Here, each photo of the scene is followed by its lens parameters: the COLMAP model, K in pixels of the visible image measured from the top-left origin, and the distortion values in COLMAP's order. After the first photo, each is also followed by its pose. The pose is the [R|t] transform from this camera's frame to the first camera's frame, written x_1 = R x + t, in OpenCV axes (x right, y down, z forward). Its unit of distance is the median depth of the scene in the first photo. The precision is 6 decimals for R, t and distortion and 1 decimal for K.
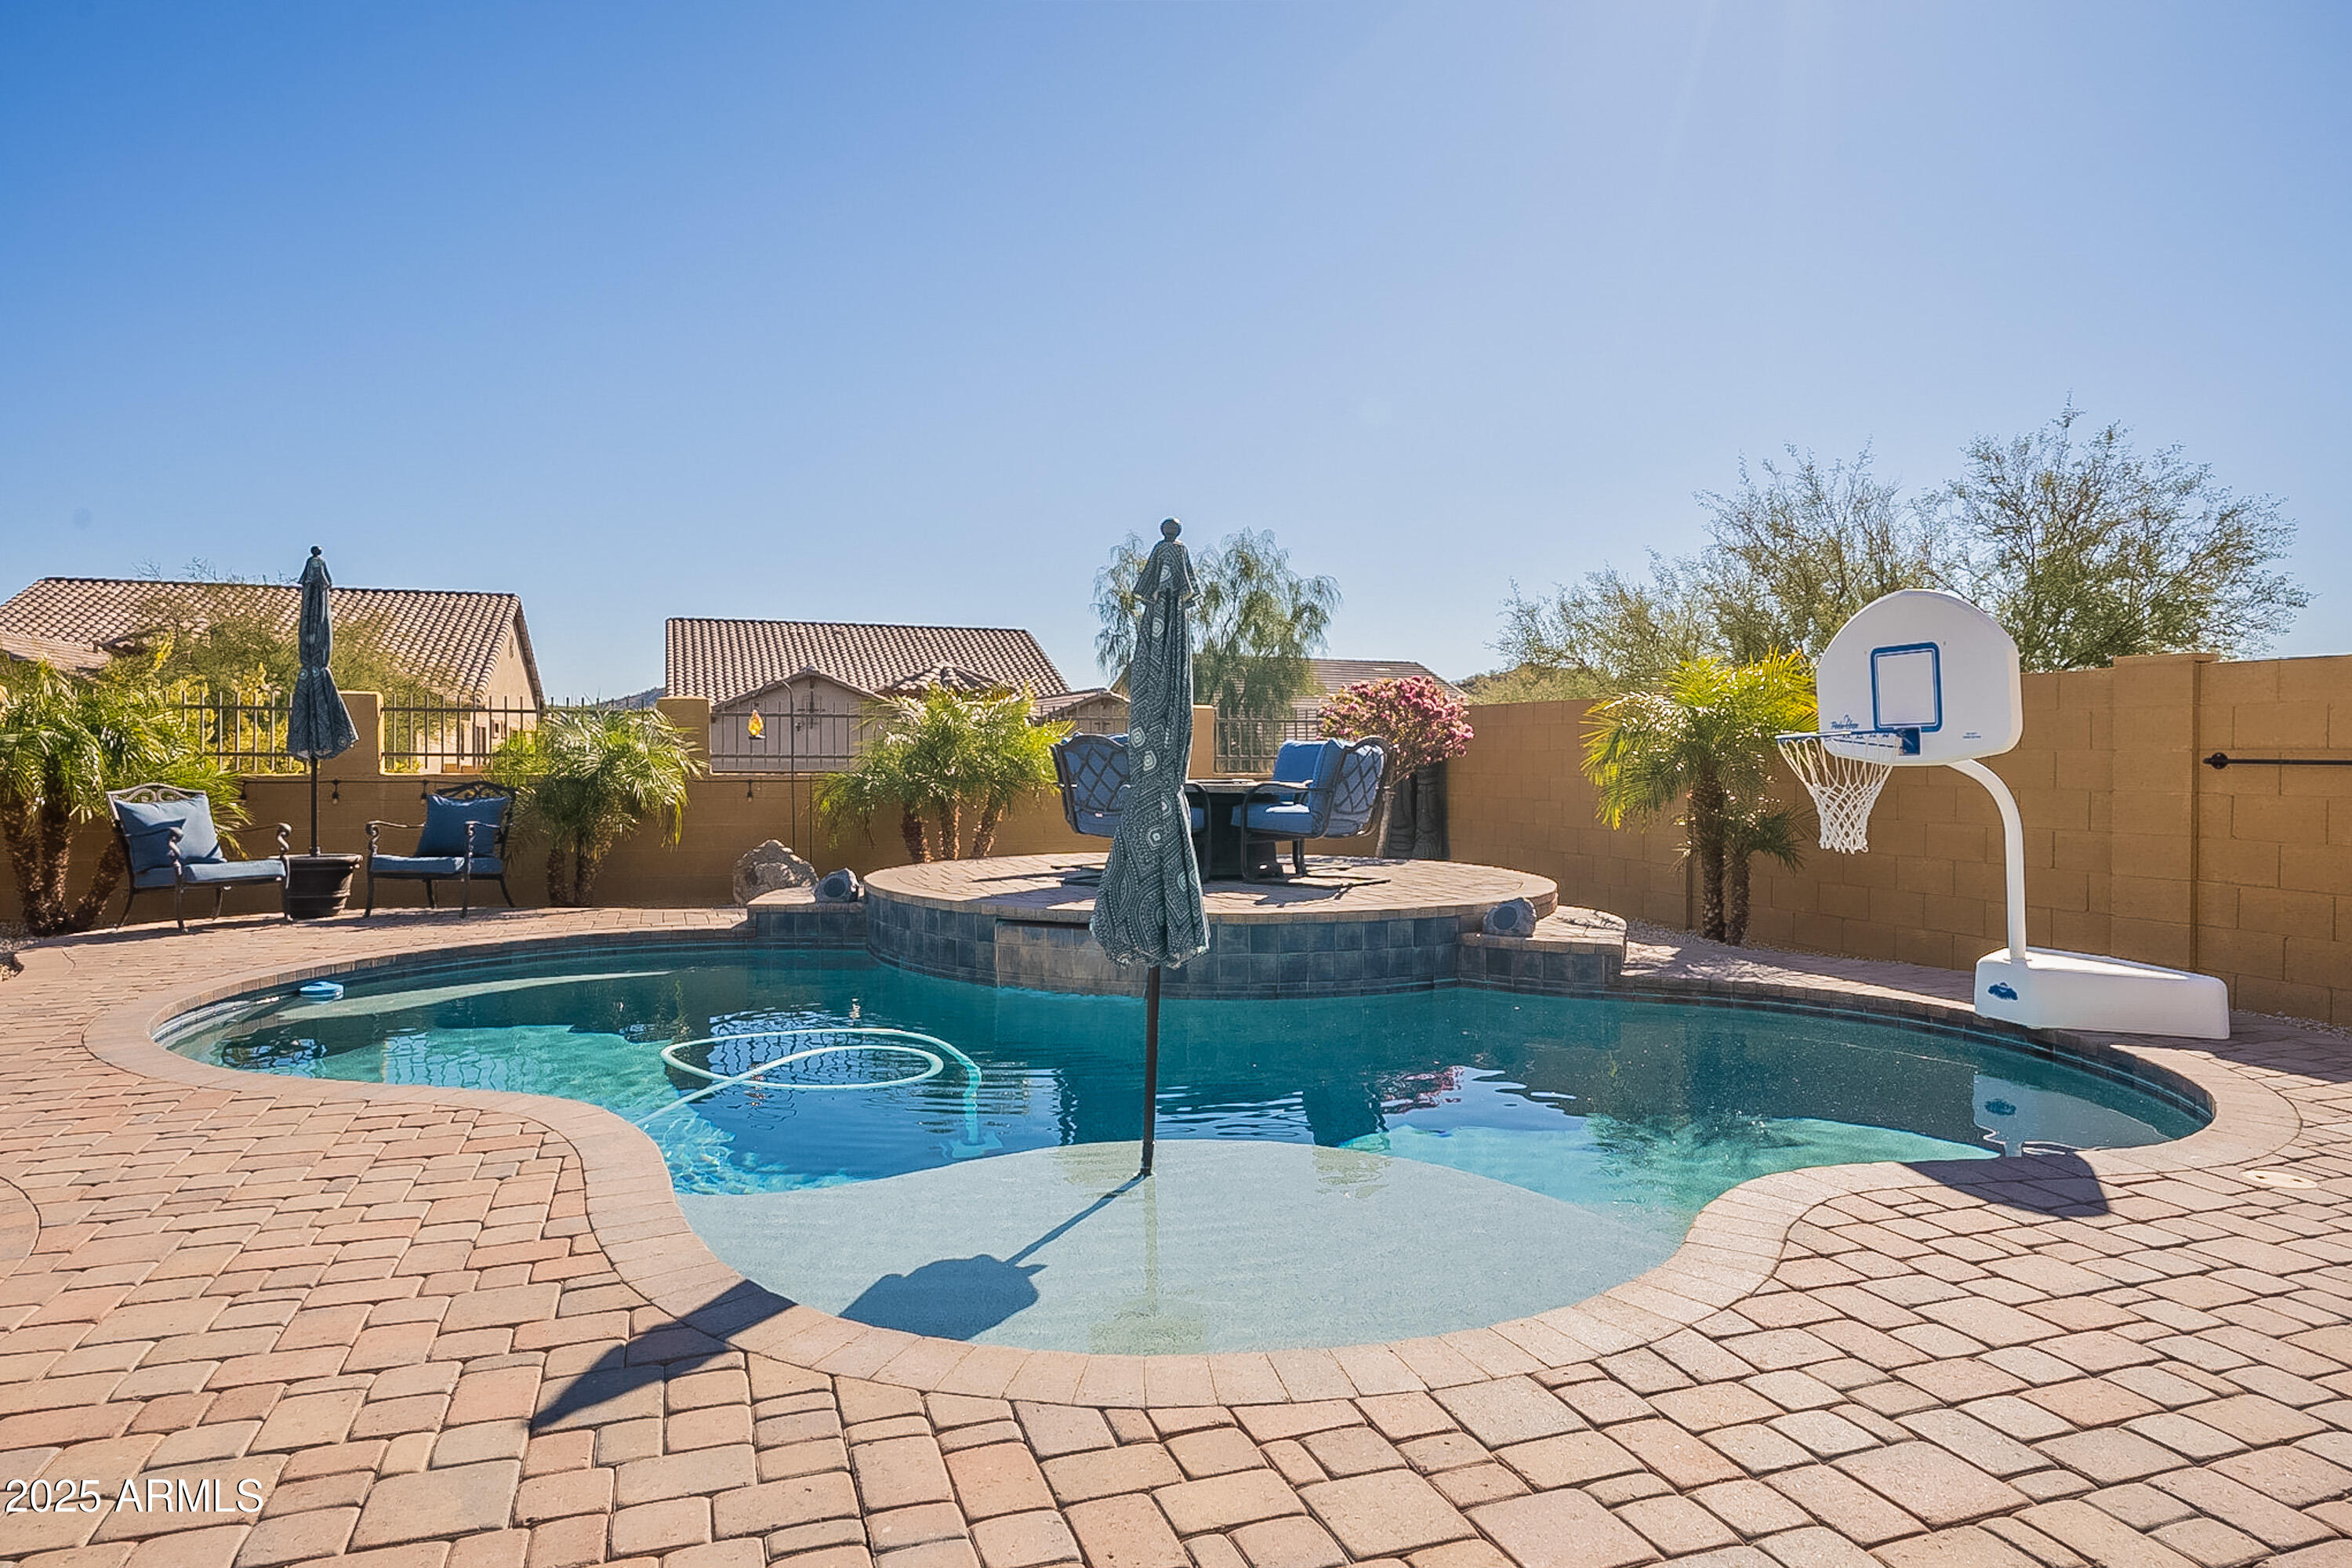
lens RADIAL K [[1416.1, 0, 1179.8], [0, 1416.1, 784.6], [0, 0, 1]] dist [0.006399, 0.002175]
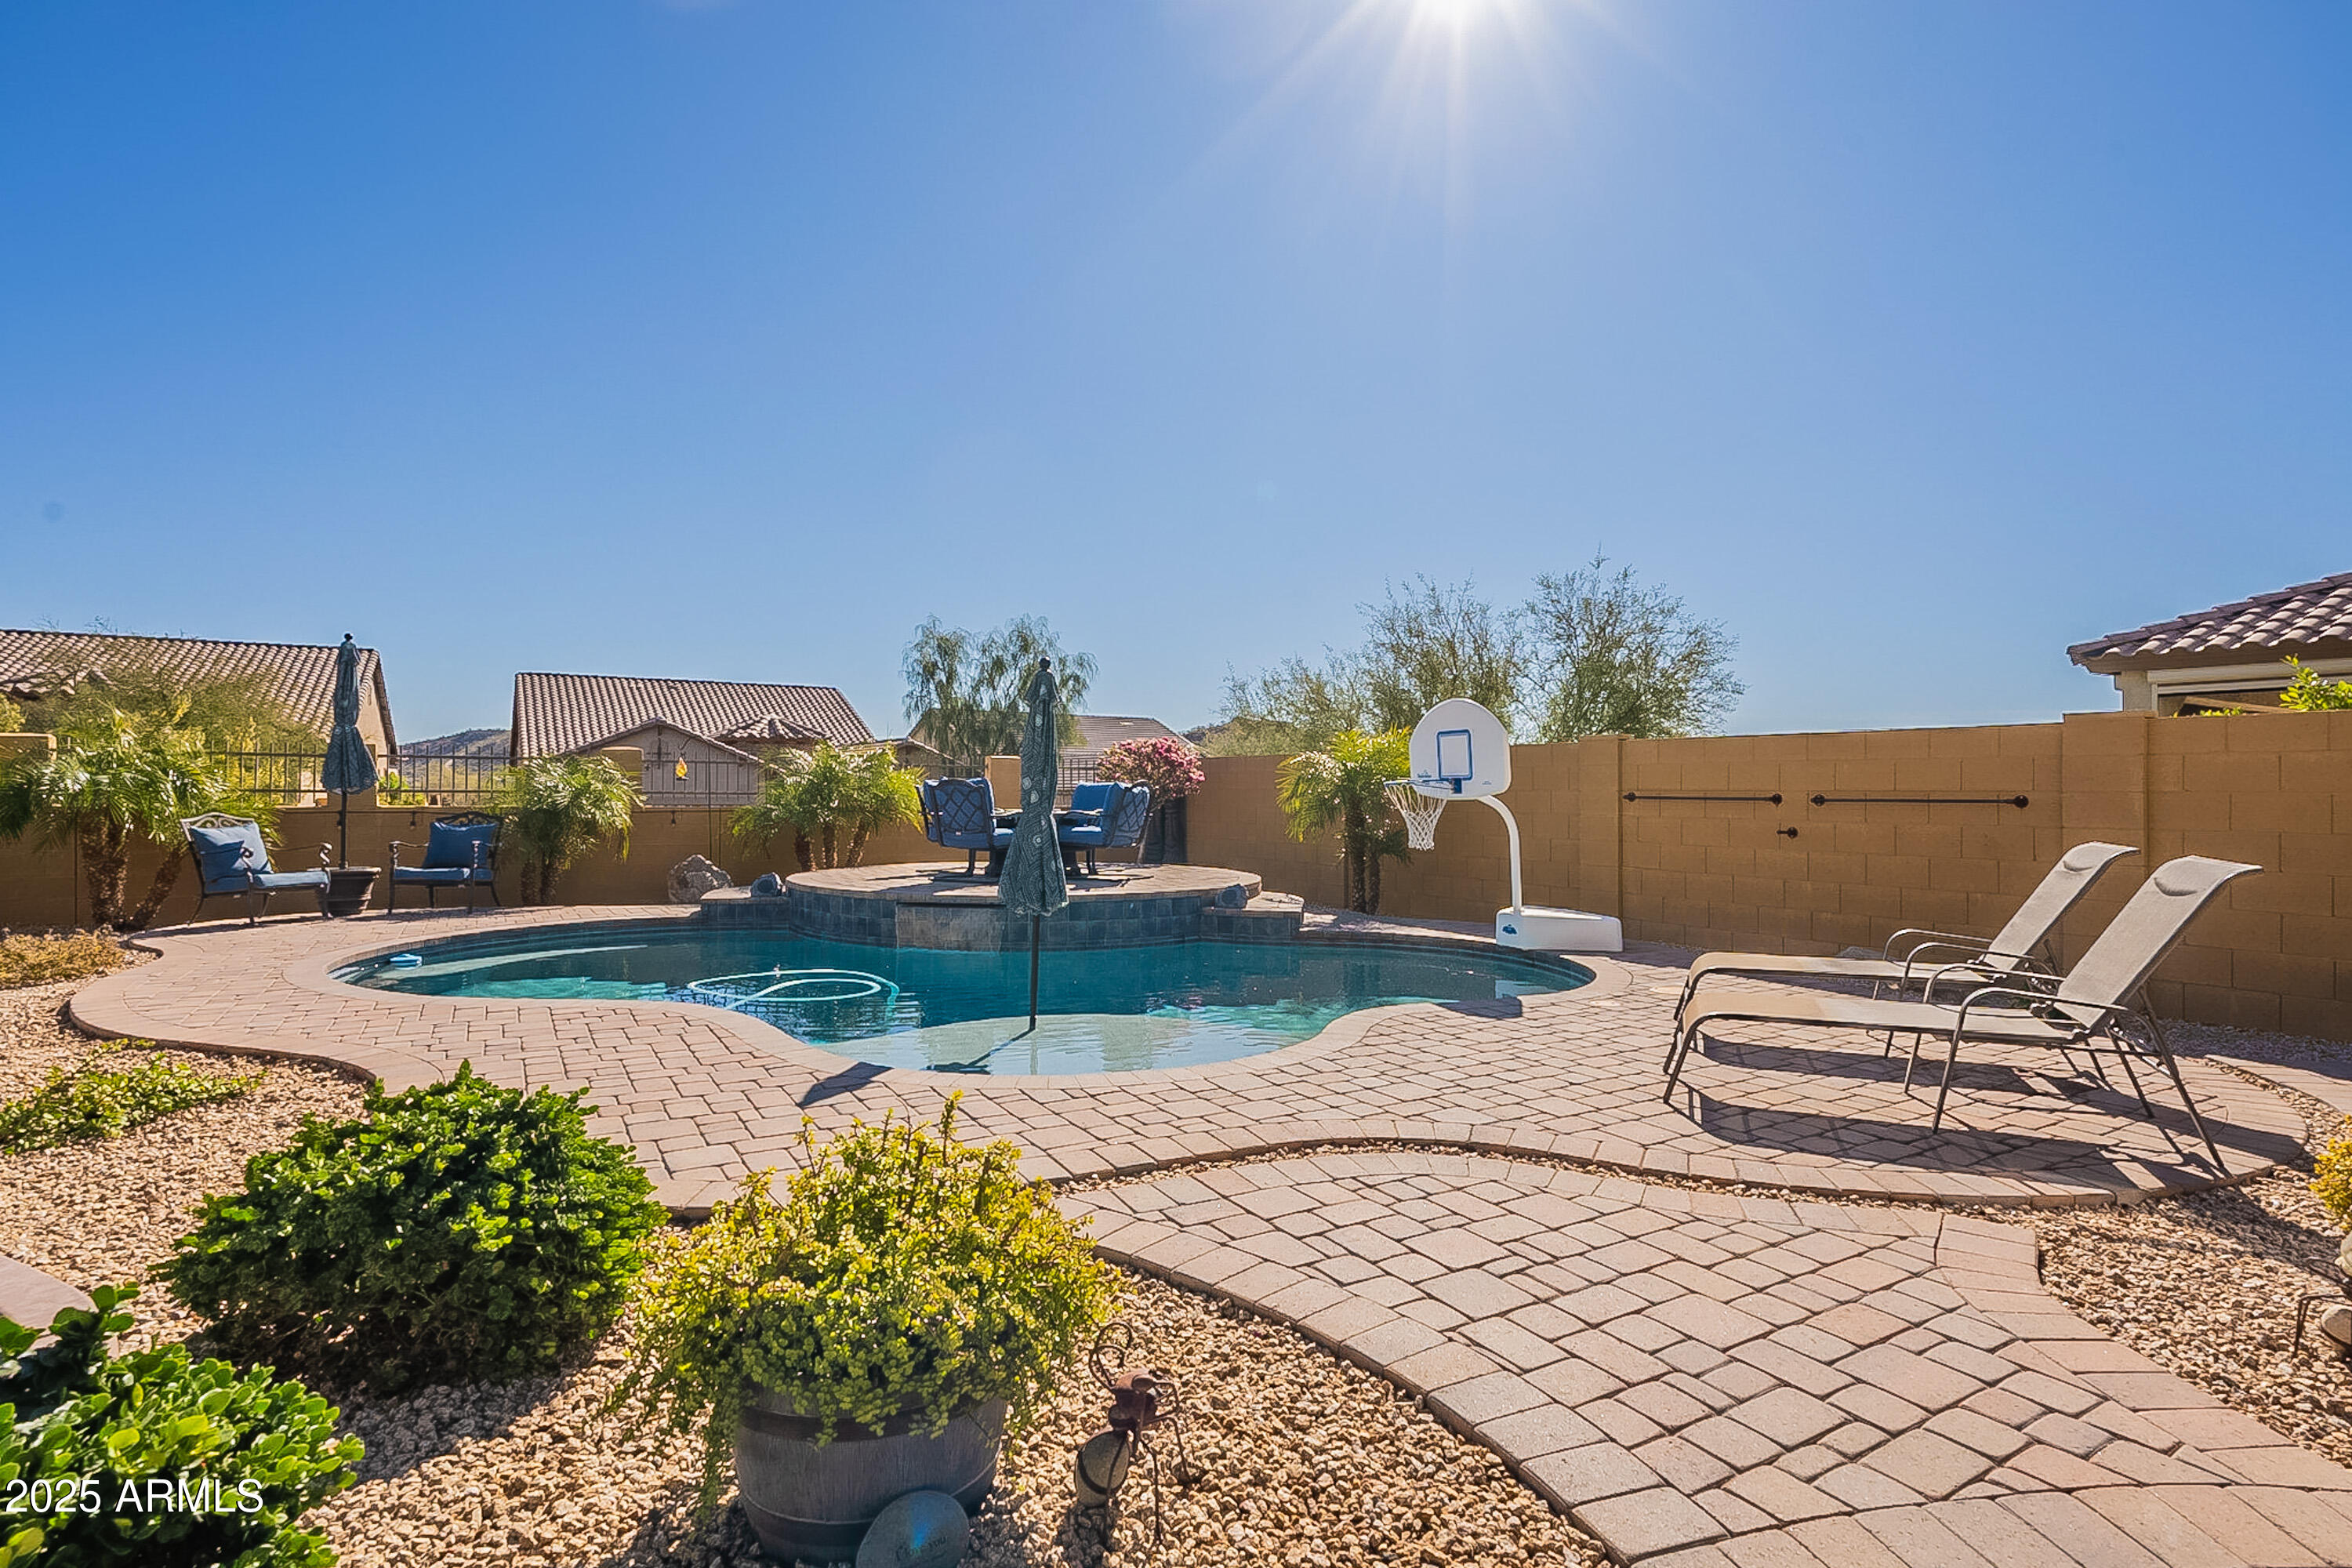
lens RADIAL K [[1108.1, 0, 1188.9], [0, 1108.1, 801.7], [0, 0, 1]] dist [-0.001804, -0.000268]
pose [[0.981068, -0.000237, 0.193661, -0.041453], [0.002528, 0.999930, -0.011579, 0.002363], [-0.193645, 0.011850, 0.981000, -0.157368]]
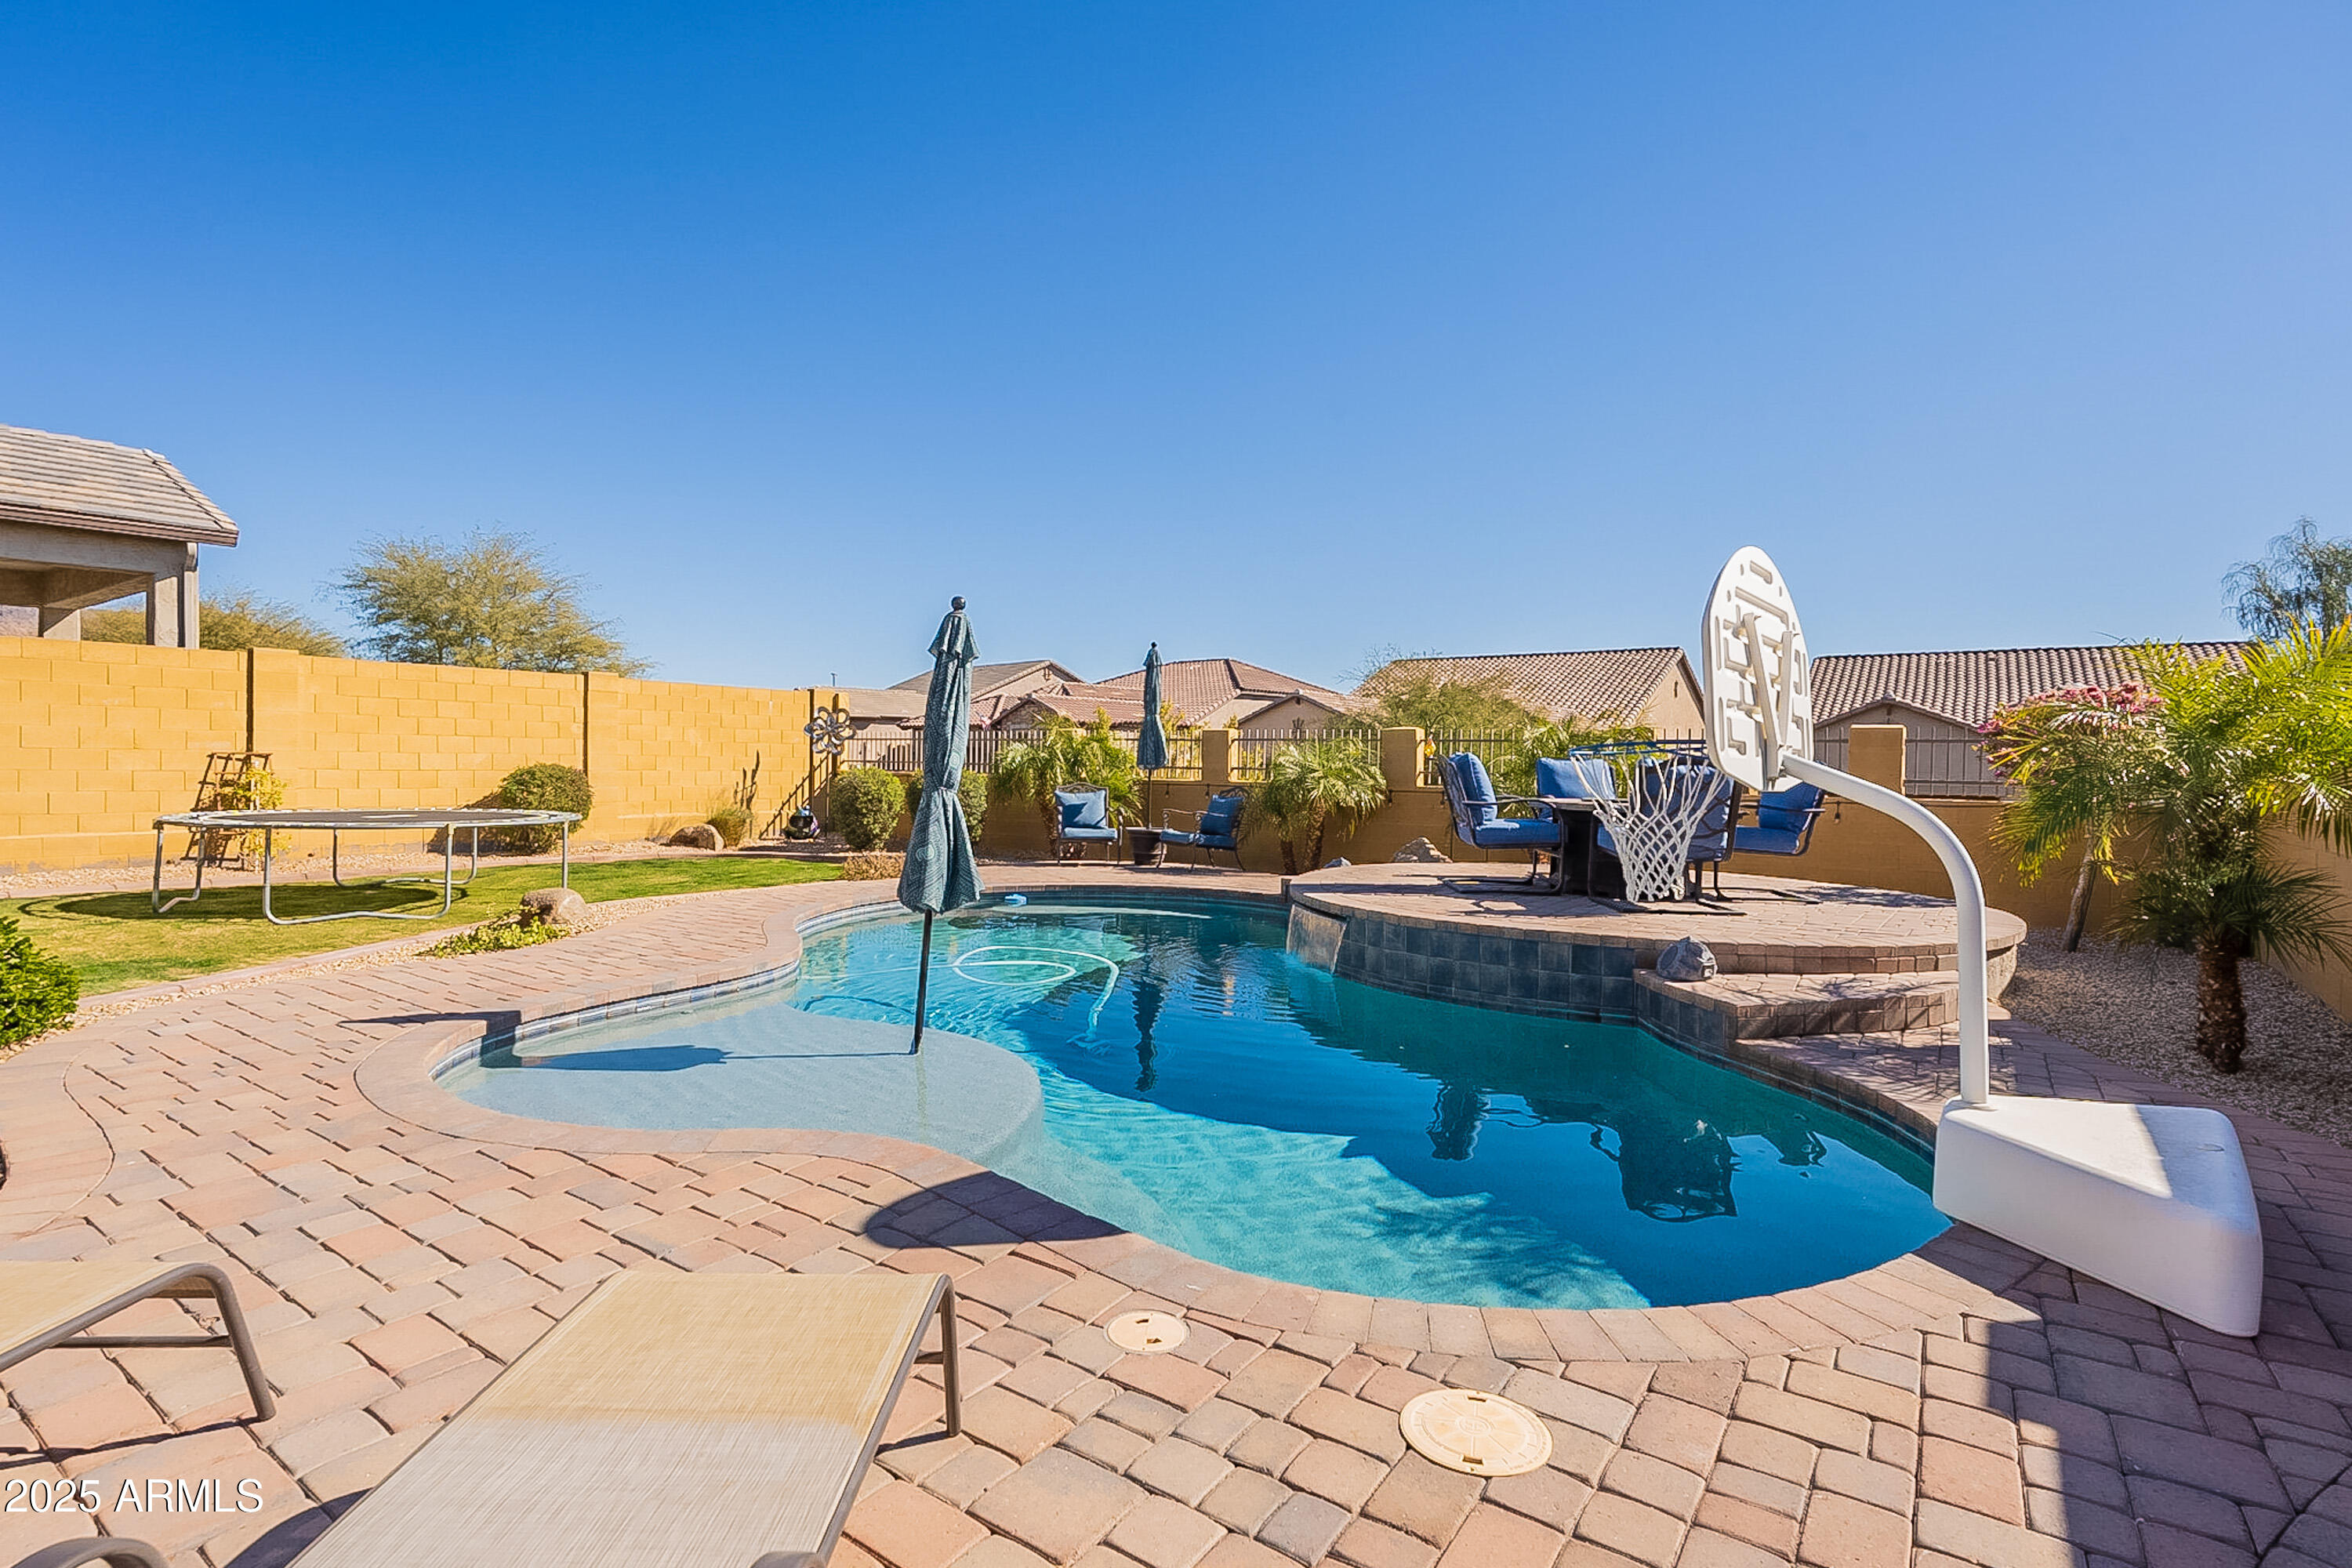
lens RADIAL K [[1123.4, 0, 1168.9], [0, 1123.4, 769.8], [0, 0, 1]] dist [0.000920, -0.000065]
pose [[0.570634, 0.006744, -0.821177, 0.490845], [-0.028602, 0.999523, -0.011667, -0.003494], [0.820706, 0.030144, 0.570555, 0.270169]]
